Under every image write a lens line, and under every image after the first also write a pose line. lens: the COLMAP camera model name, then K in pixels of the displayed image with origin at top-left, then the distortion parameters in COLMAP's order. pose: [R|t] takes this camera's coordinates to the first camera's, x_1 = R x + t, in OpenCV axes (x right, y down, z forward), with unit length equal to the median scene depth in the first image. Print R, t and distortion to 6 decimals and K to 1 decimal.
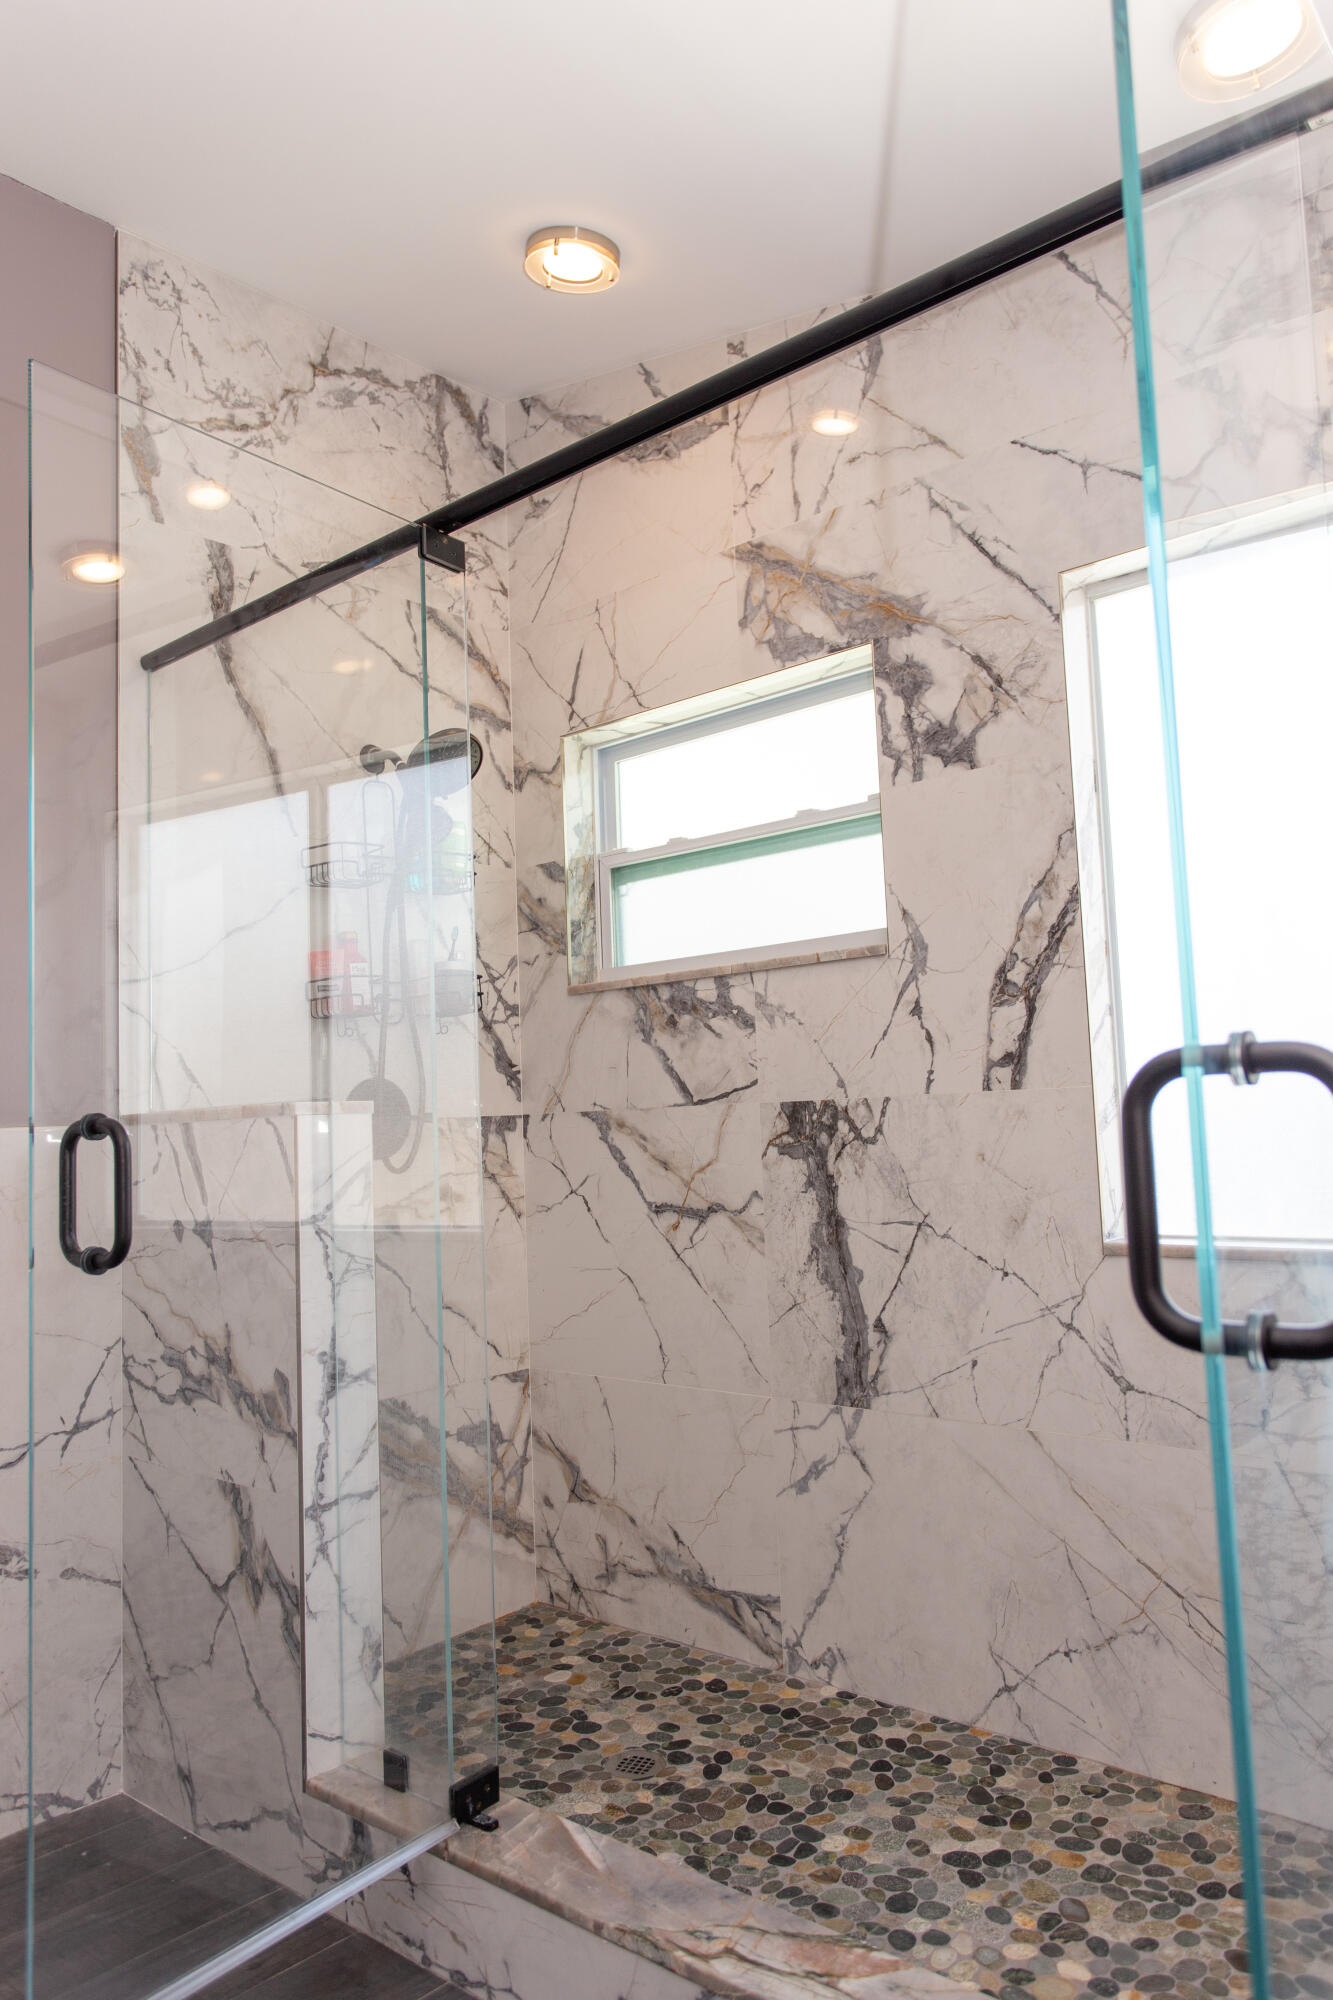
lens RADIAL K [[1399.6, 0, 665.4], [0, 1399.6, 993.7], [0, 0, 1]] dist [0.001121, 0.009158]
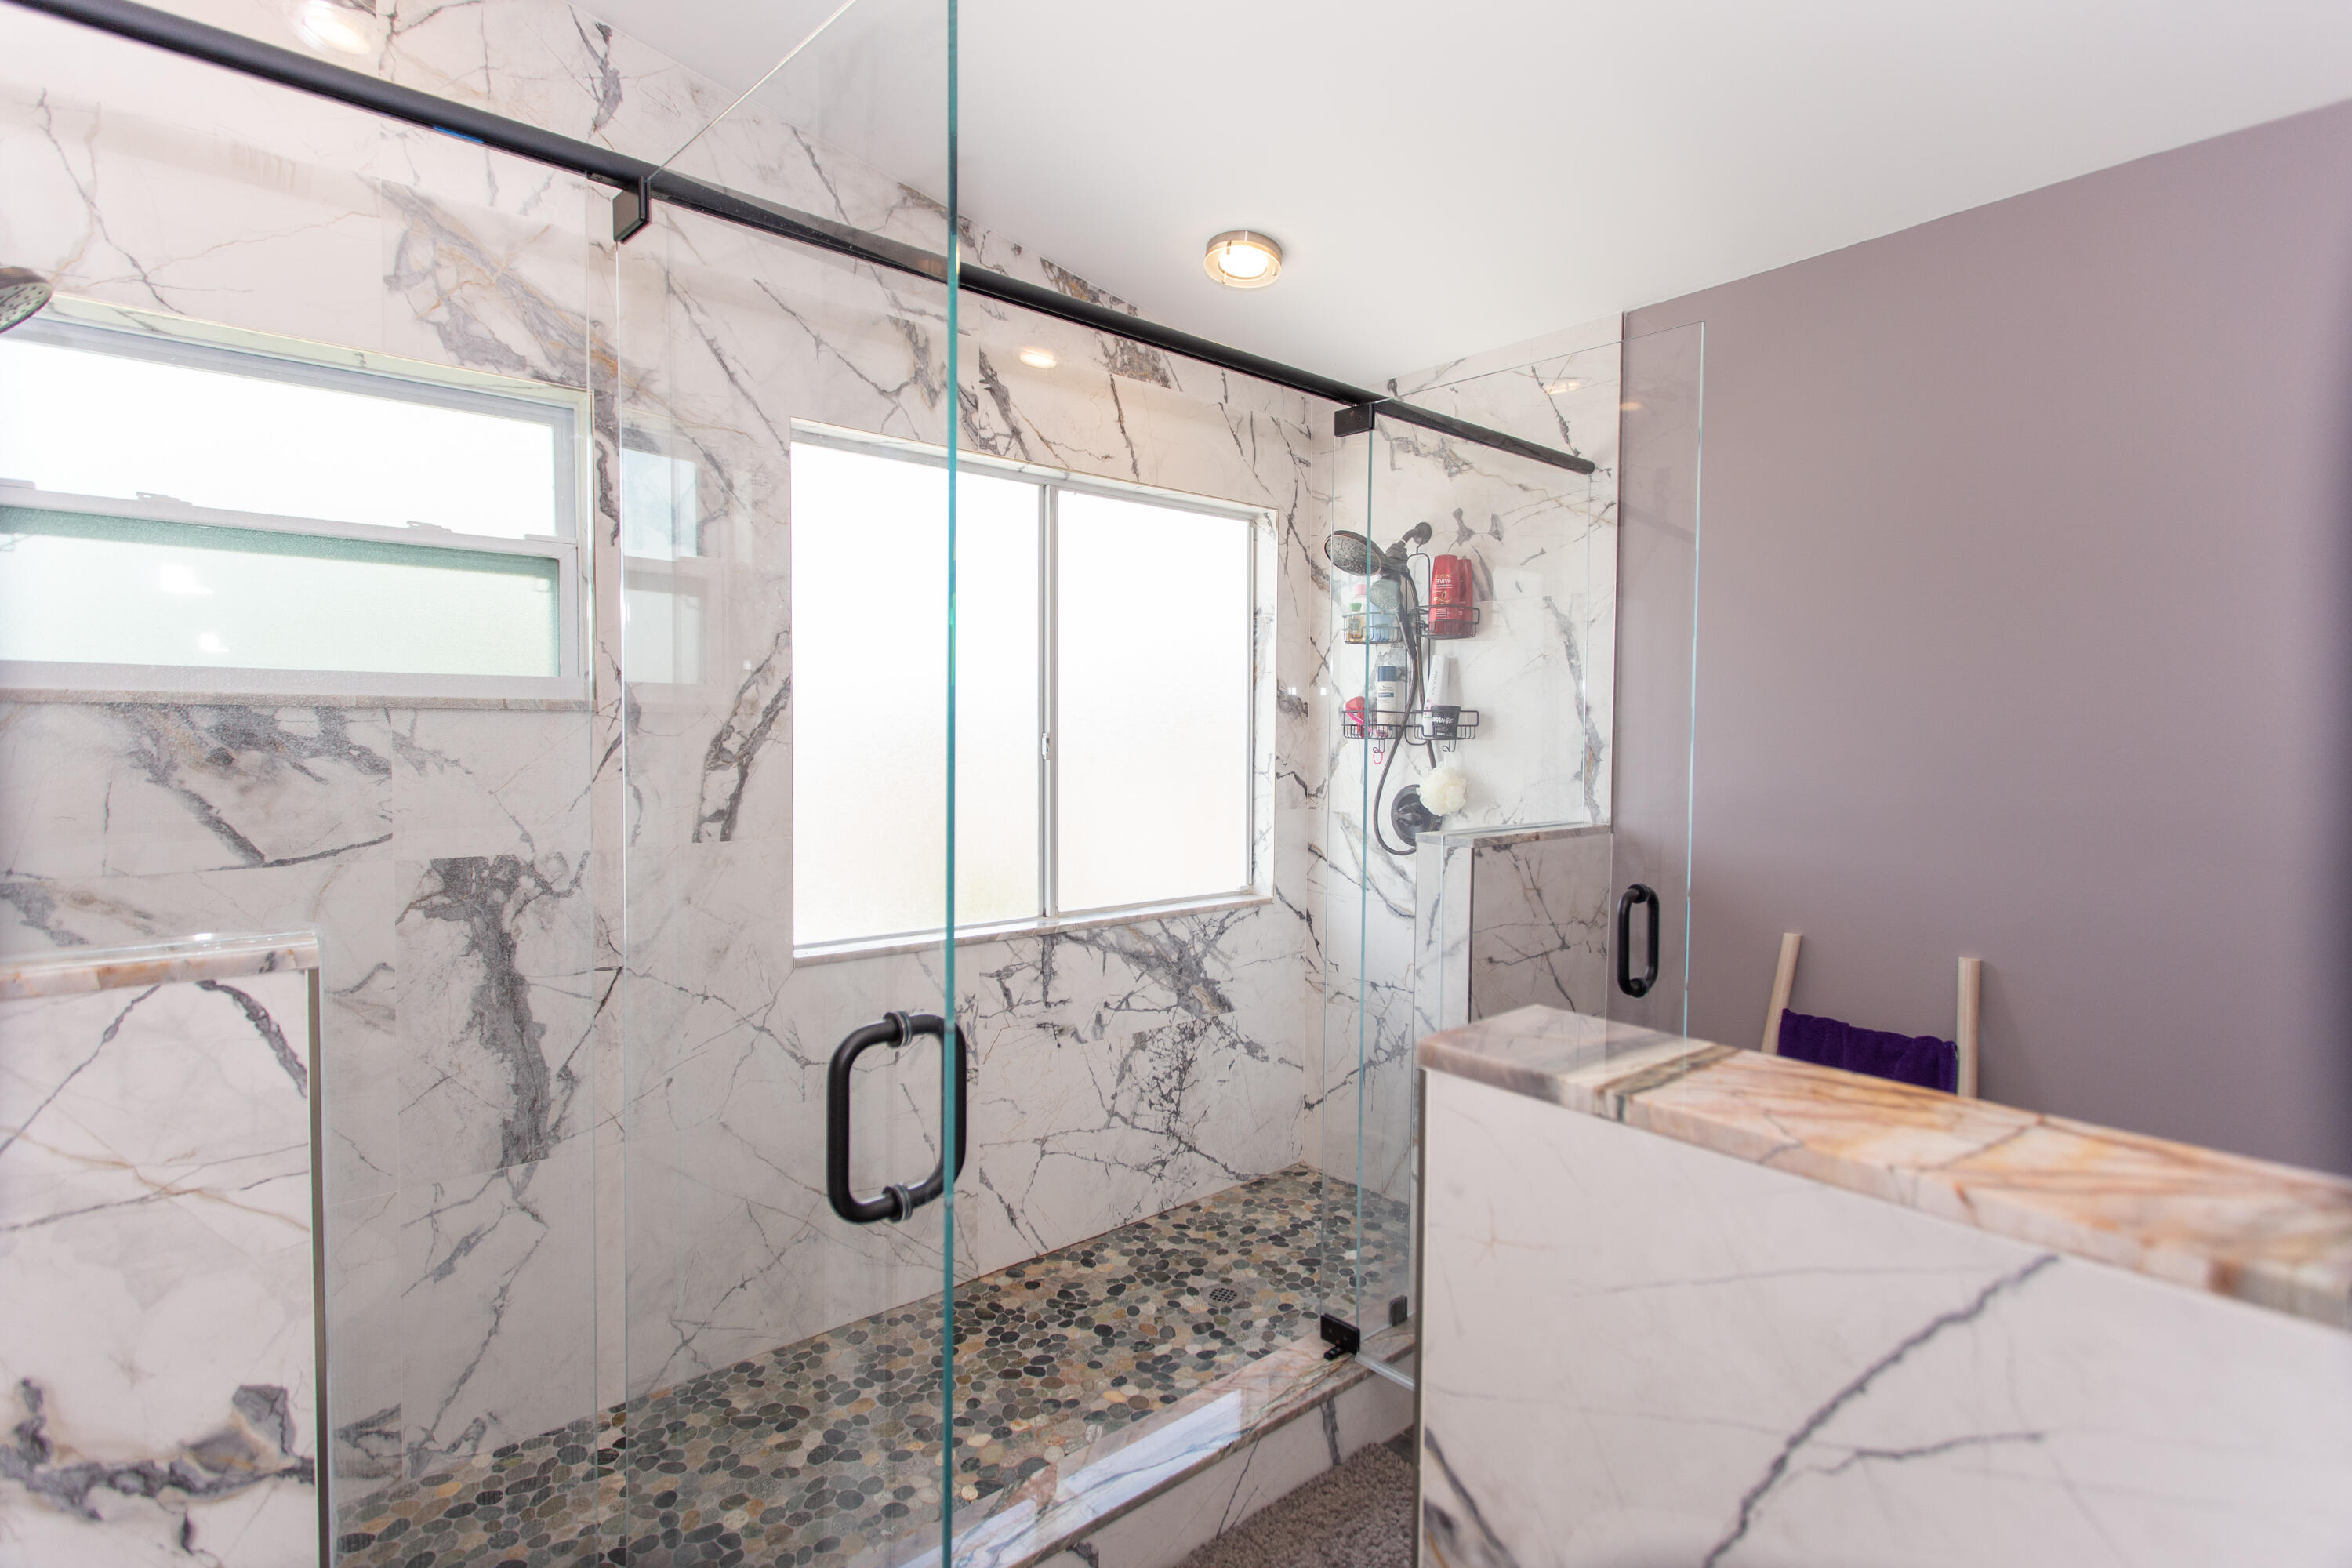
lens RADIAL K [[1119.4, 0, 1164.1], [0, 1119.4, 769.6], [0, 0, 1]] dist [0.008293, -0.001552]
pose [[0.147950, 0.003690, 0.988988, -0.584534], [-0.107015, 0.994181, 0.012299, -0.039815], [-0.983188, -0.107656, 0.147484, 0.466477]]
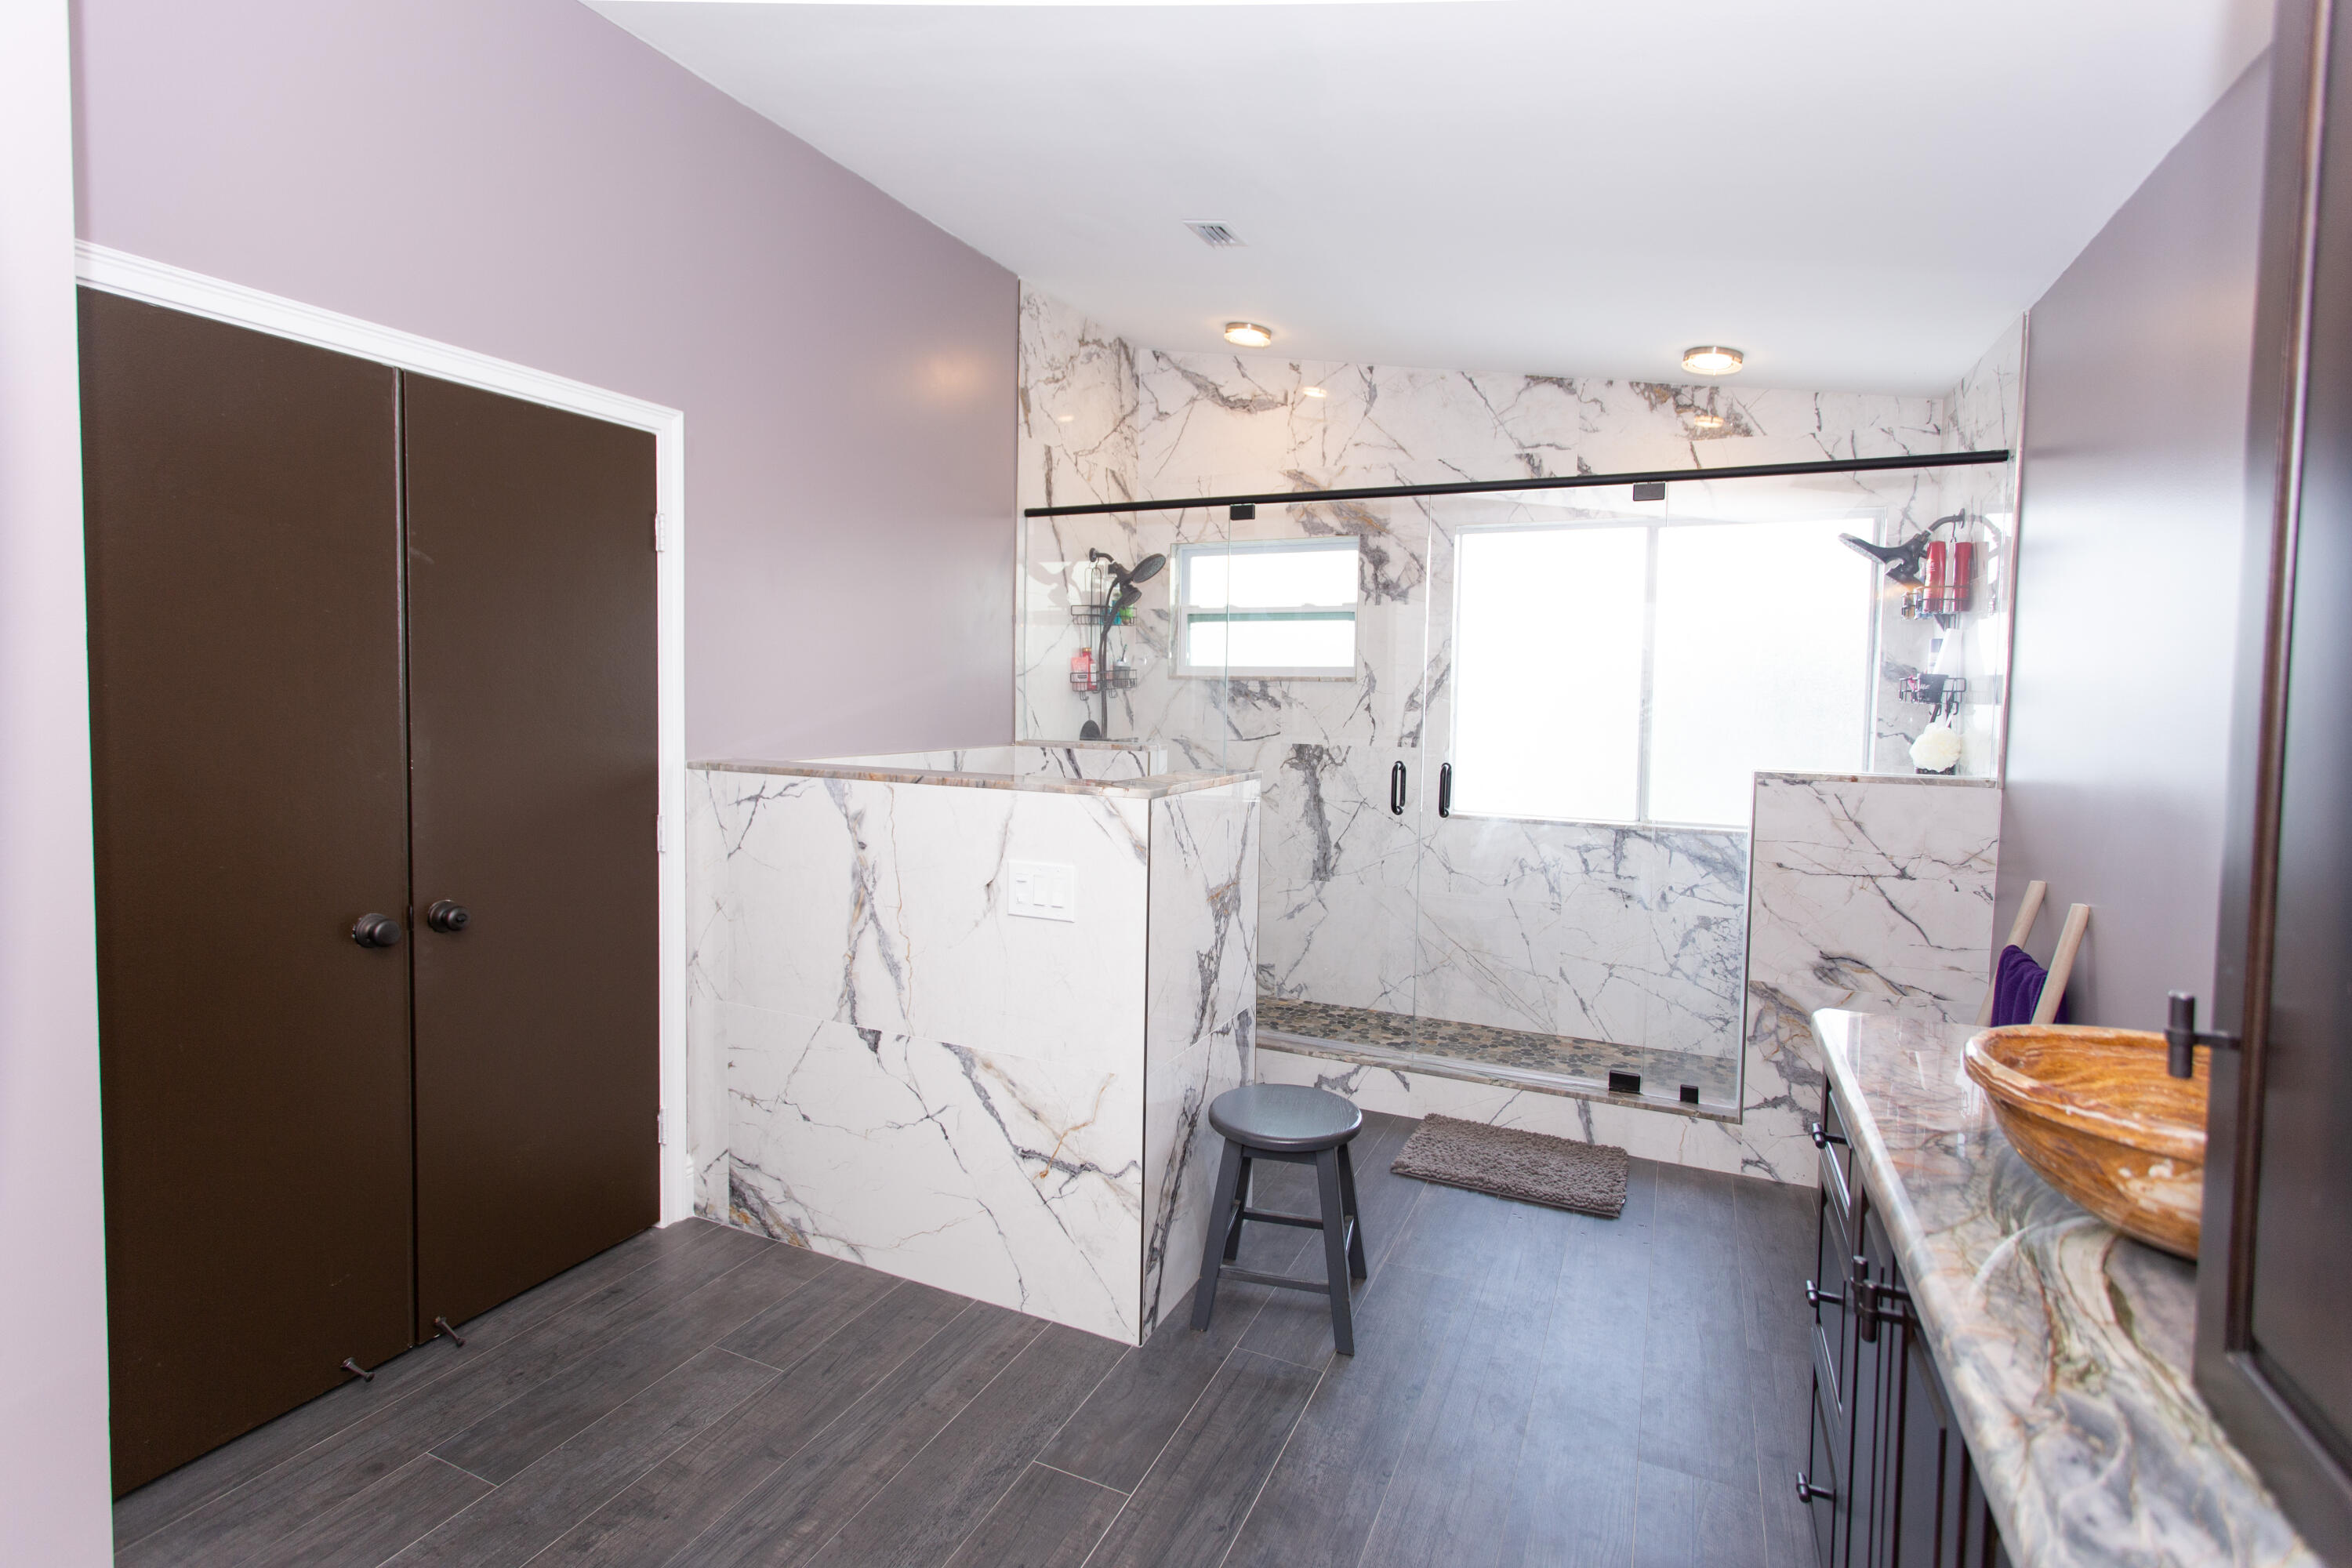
lens RADIAL K [[1119.4, 0, 1139.6], [0, 1119.4, 739.2], [0, 0, 1]] dist [0.008293, -0.001552]
pose [[0.961285, 0.041544, 0.272405, -0.645628], [-0.078625, 0.988826, 0.126657, -0.135190], [-0.264100, -0.143172, 0.953810, -0.609636]]
